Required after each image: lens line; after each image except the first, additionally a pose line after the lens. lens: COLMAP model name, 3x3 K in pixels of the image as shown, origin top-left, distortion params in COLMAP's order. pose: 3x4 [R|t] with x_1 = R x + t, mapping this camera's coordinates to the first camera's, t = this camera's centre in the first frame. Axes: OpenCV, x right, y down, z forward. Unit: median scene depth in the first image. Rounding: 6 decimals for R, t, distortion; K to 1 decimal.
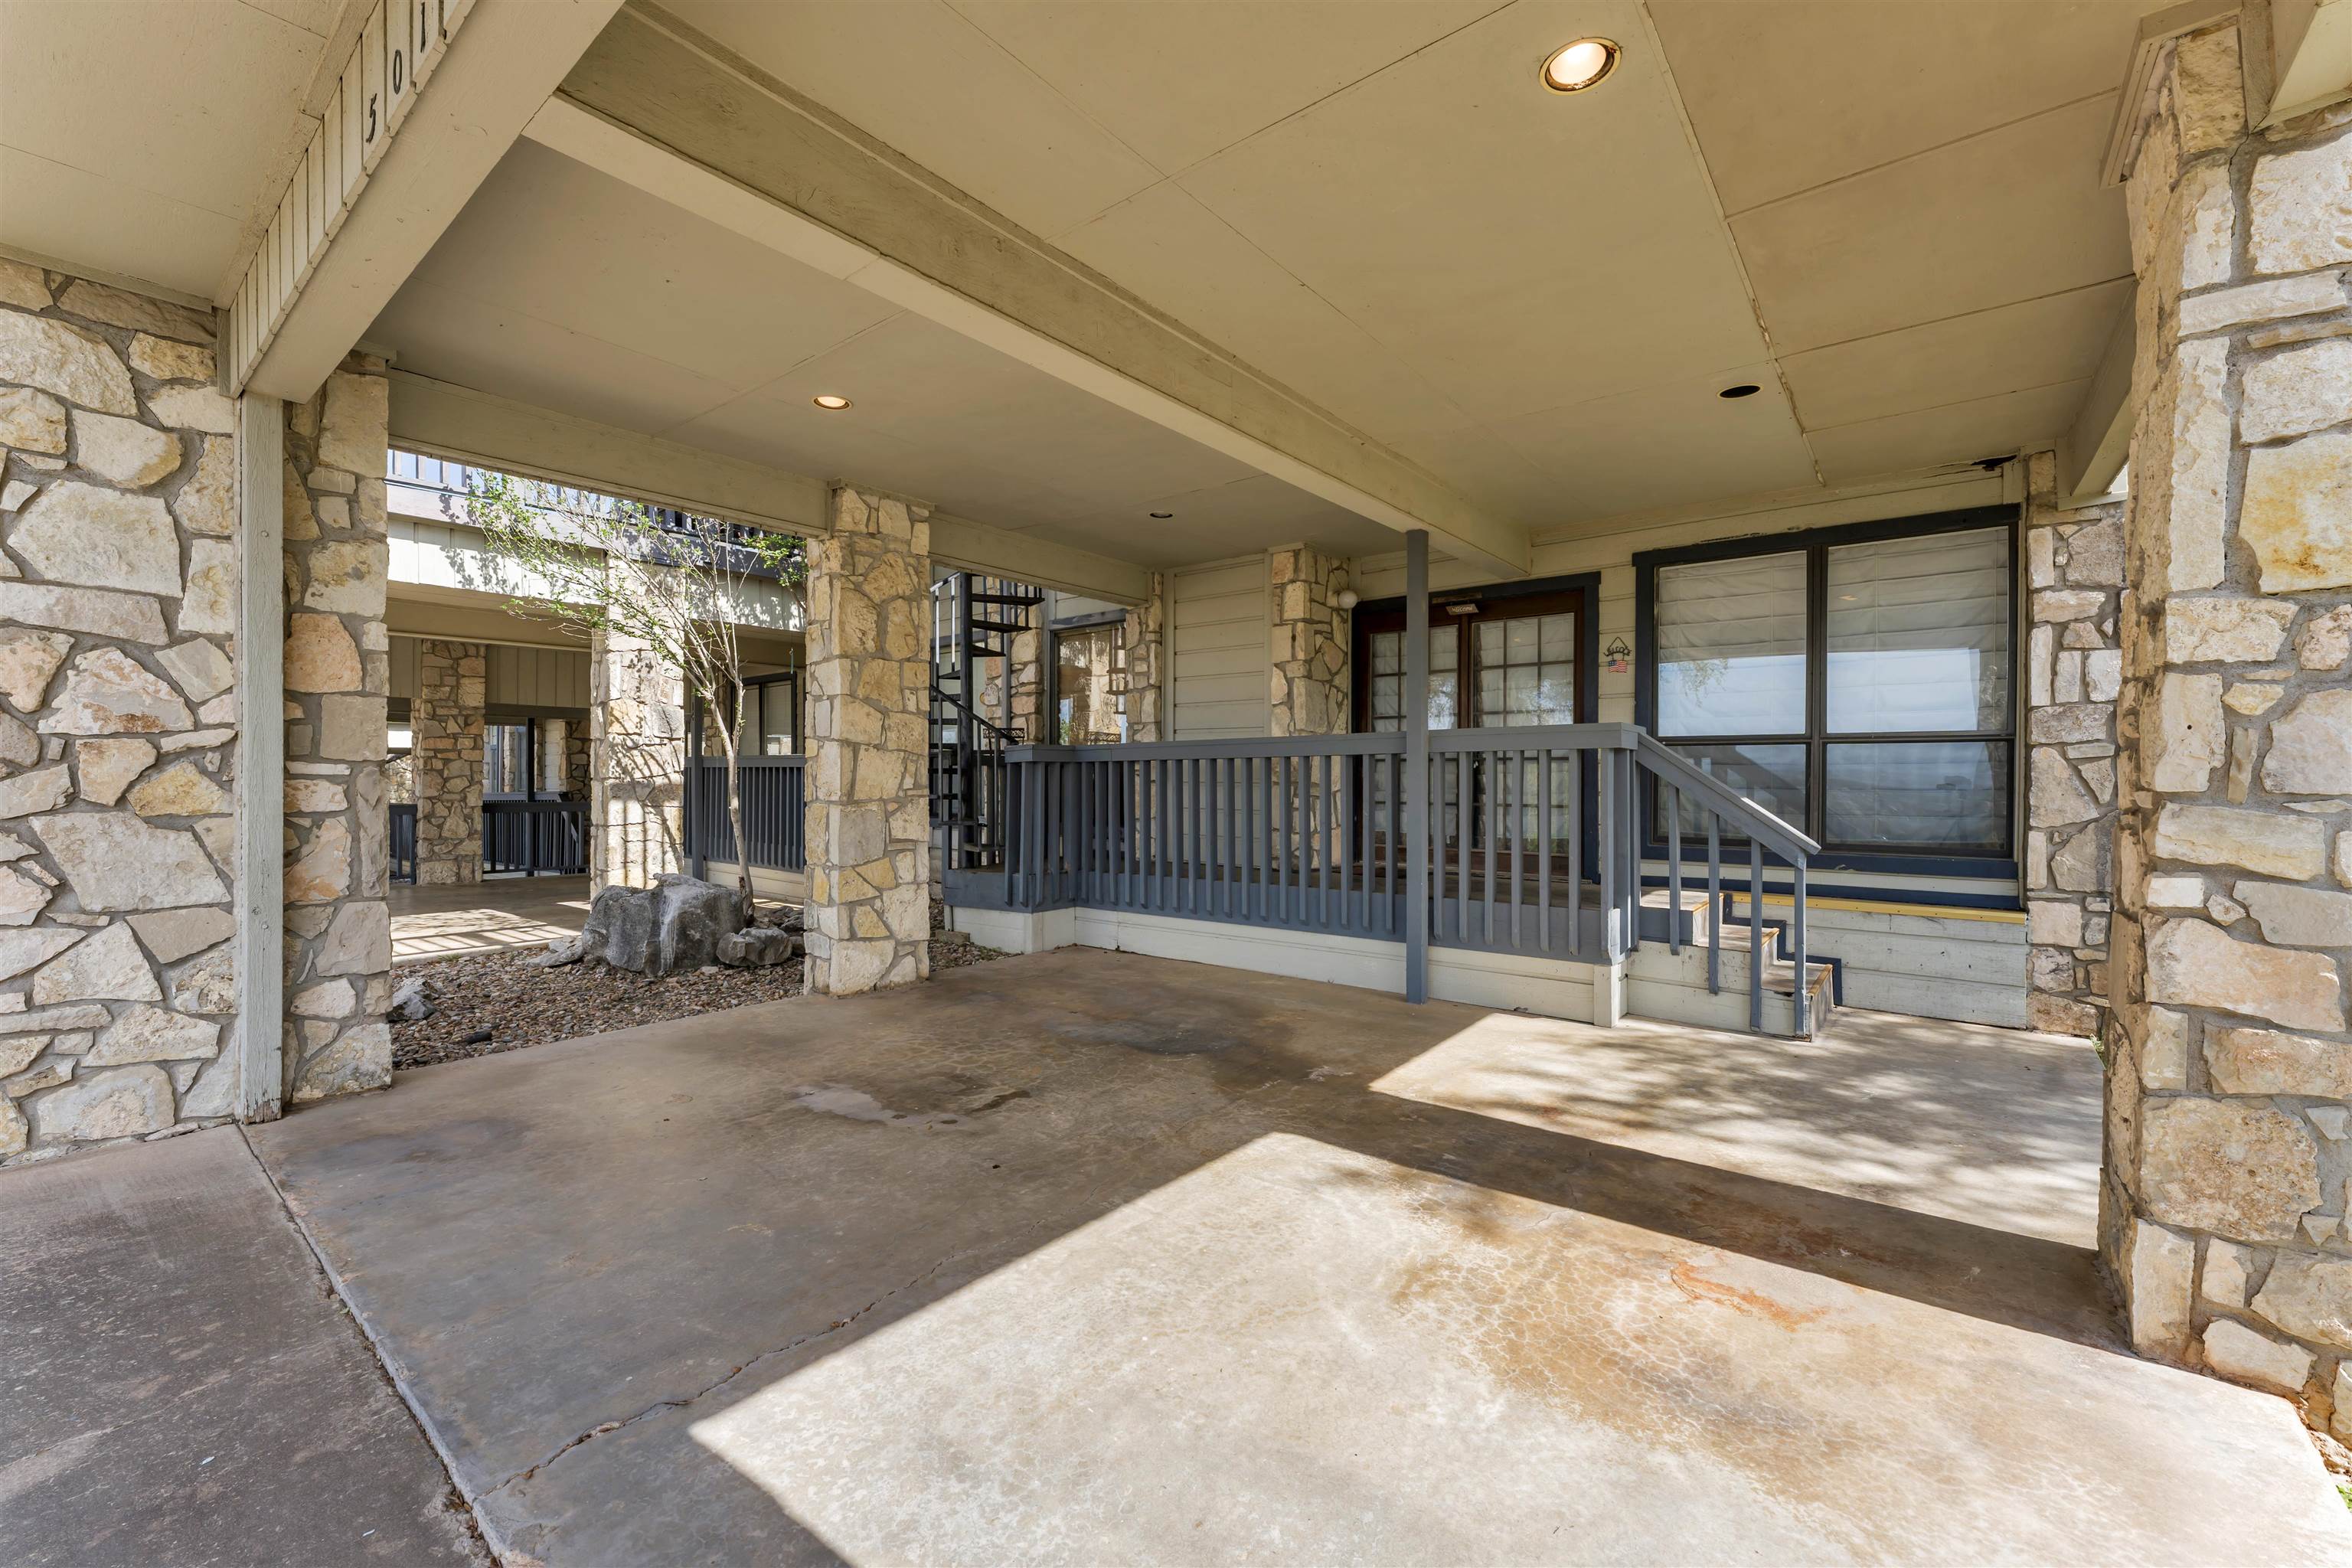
lens RADIAL K [[942.6, 0, 1176.0], [0, 942.6, 784.0], [0, 0, 1]] dist [0.000505, 0.000129]
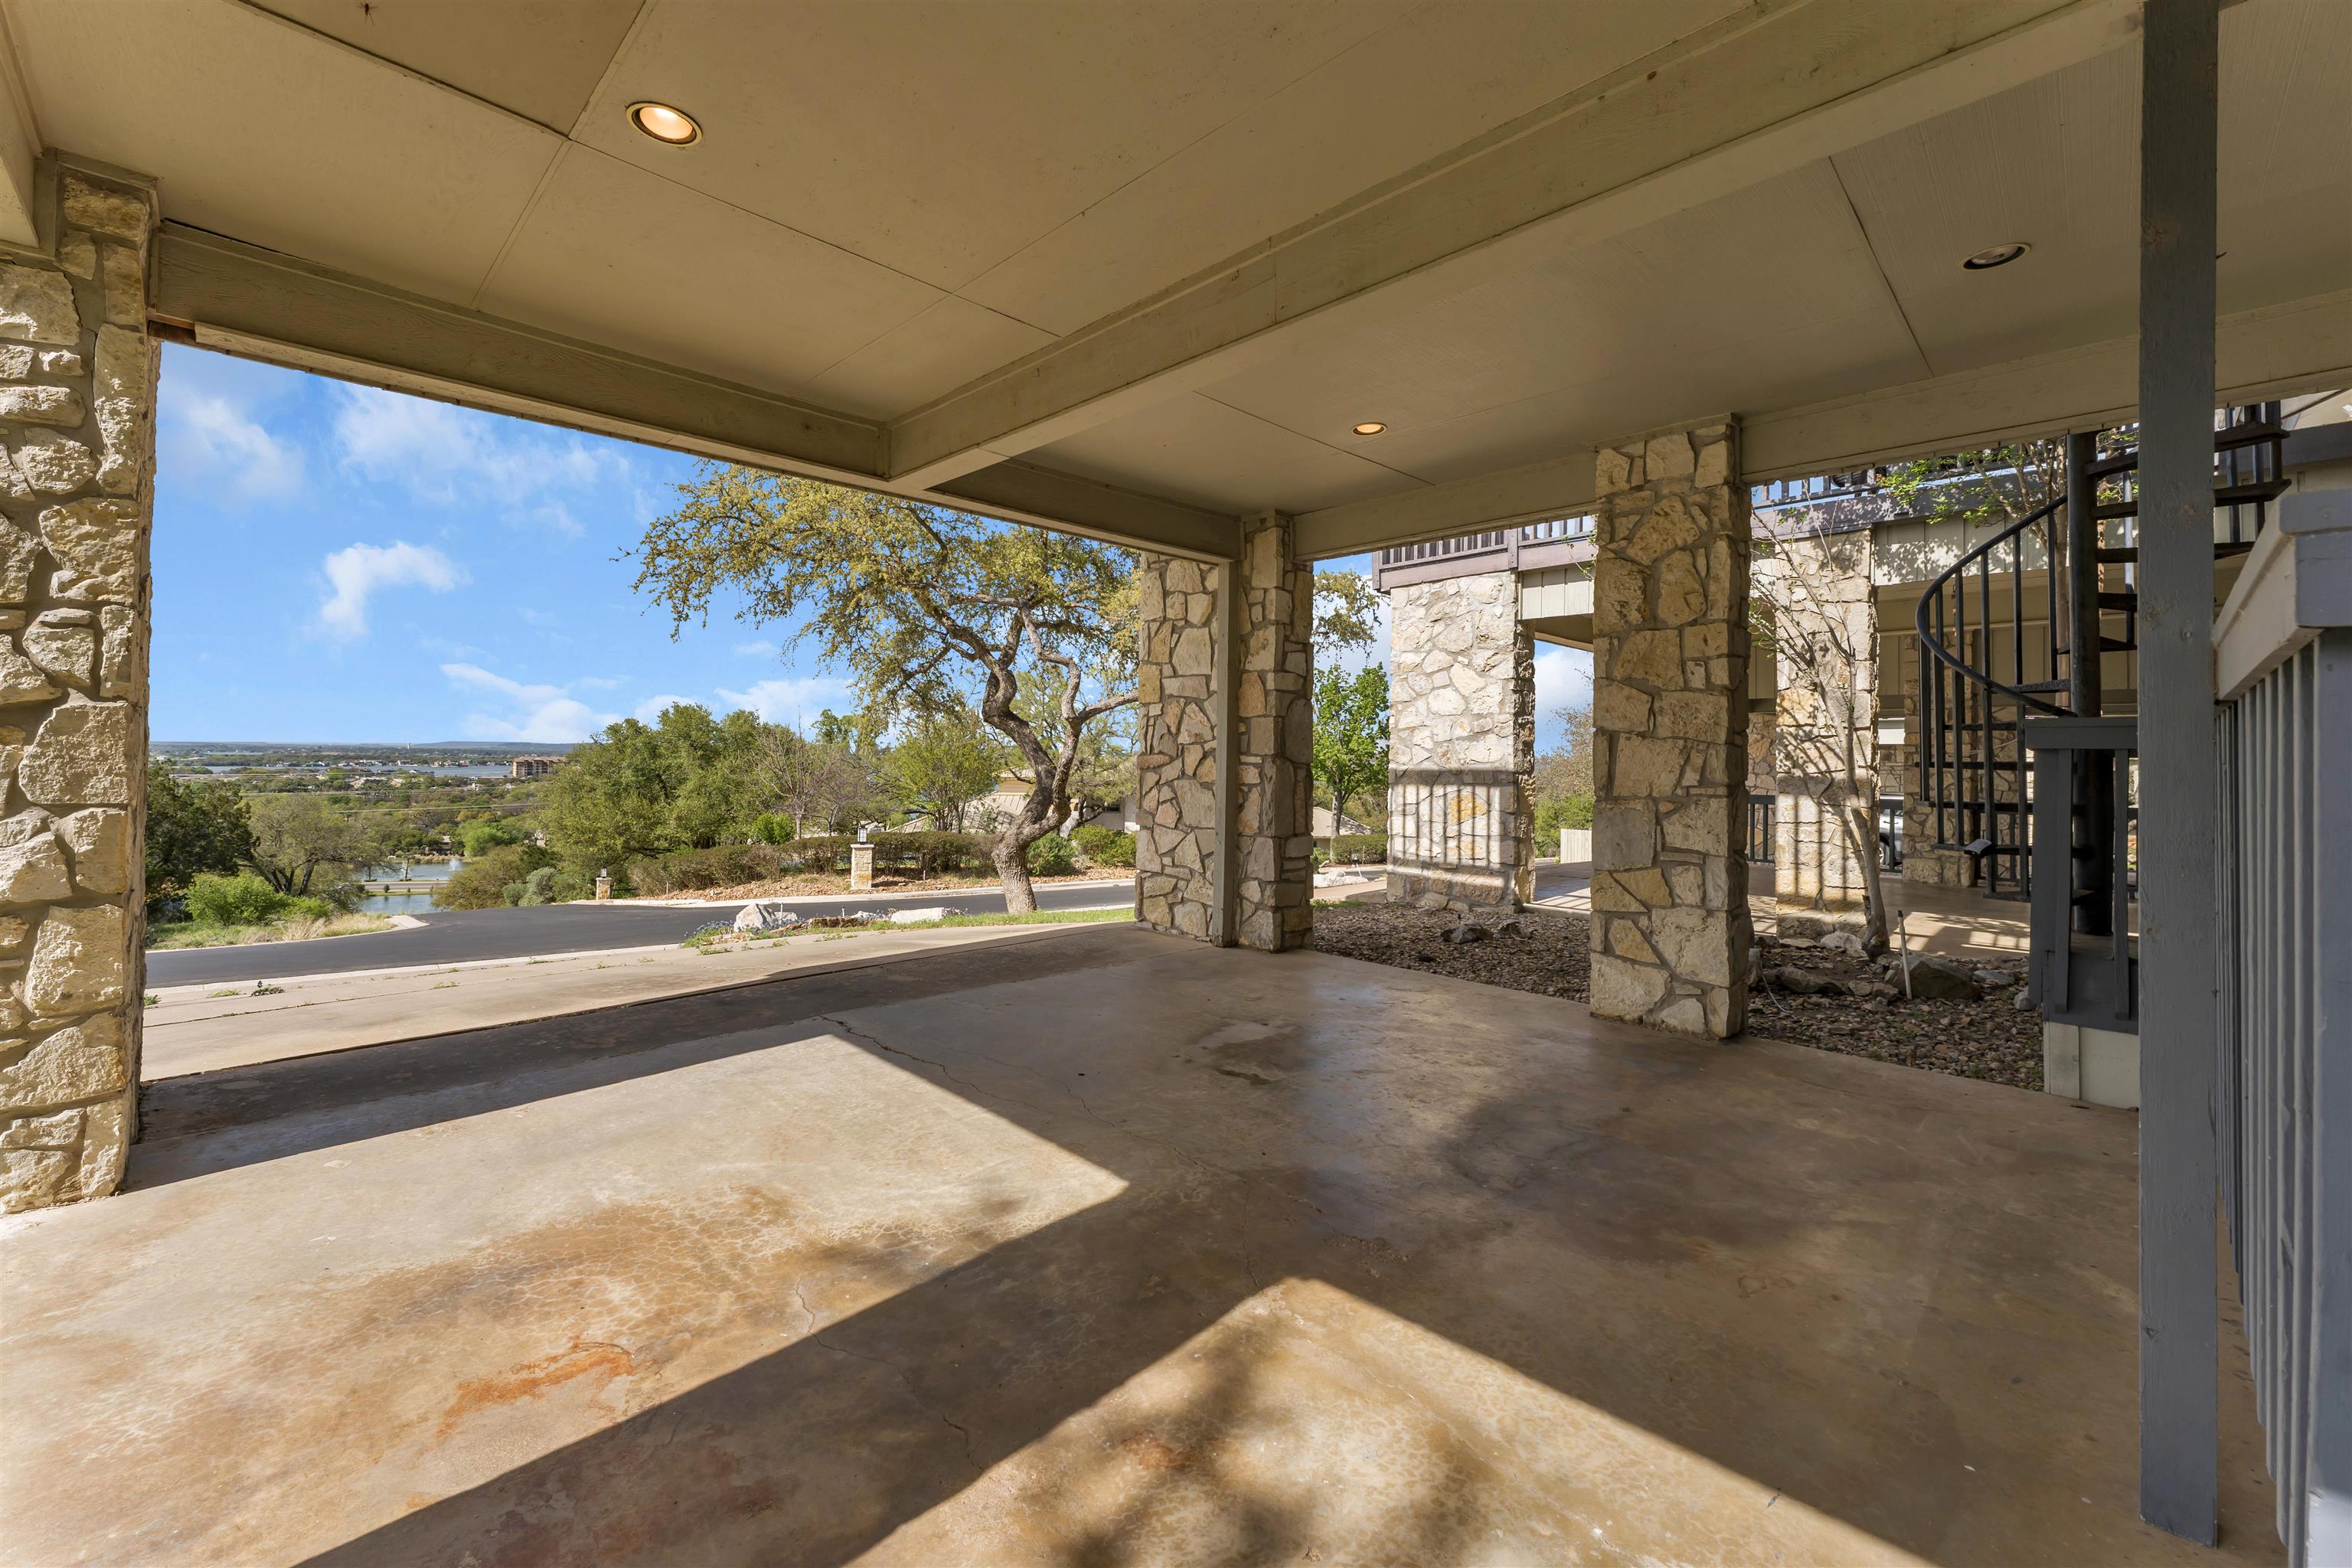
lens RADIAL K [[946.7, 0, 1176.3], [0, 946.7, 744.5], [0, 0, 1]] dist [0.002667, 0.000133]
pose [[-0.100050, -0.018554, -0.994809, 0.913590], [-0.021432, 0.999634, -0.016489, -0.012176], [0.994752, 0.019671, -0.100411, 1.075018]]
